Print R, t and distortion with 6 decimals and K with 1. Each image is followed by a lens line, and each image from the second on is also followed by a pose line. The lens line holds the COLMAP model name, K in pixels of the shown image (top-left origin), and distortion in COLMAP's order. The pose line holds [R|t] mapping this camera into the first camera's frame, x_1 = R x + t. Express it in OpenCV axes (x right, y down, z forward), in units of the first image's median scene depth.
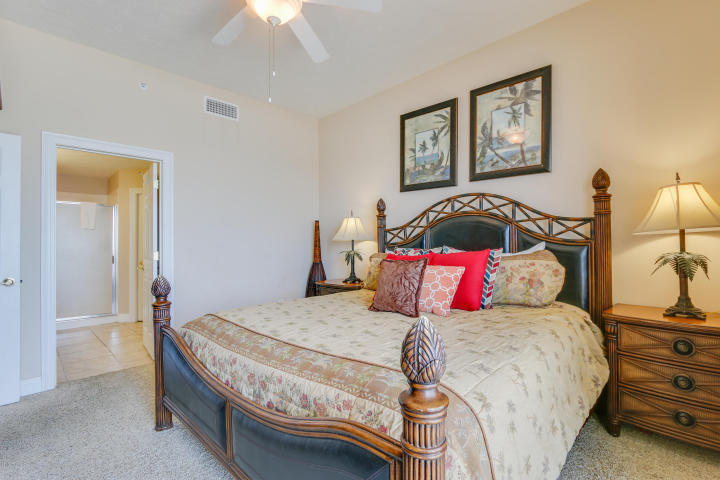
lens RADIAL K [[331.8, 0, 357.2], [0, 331.8, 246.0], [0, 0, 1]] dist [-0.015202, 0.000812]
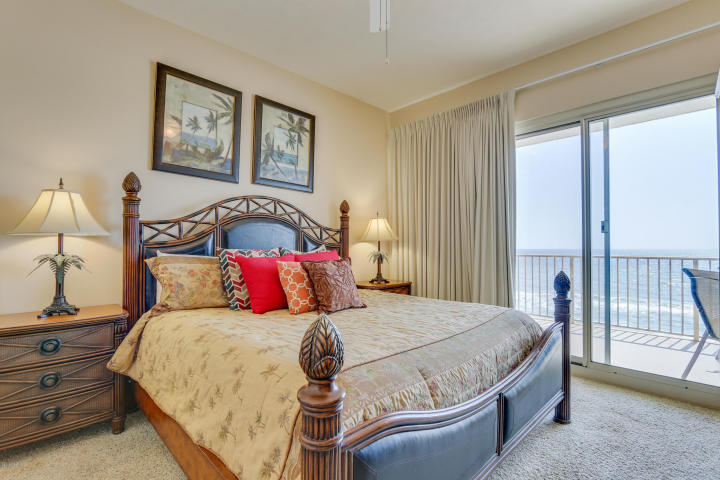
lens RADIAL K [[332.6, 0, 354.2], [0, 332.6, 244.7], [0, 0, 1]] dist [-0.015500, 0.000903]
pose [[0.037382, 0.013034, 0.999216, -0.639132], [-0.004965, 0.999905, -0.012857, 0.003562], [-0.999289, -0.004480, 0.037443, 0.638070]]
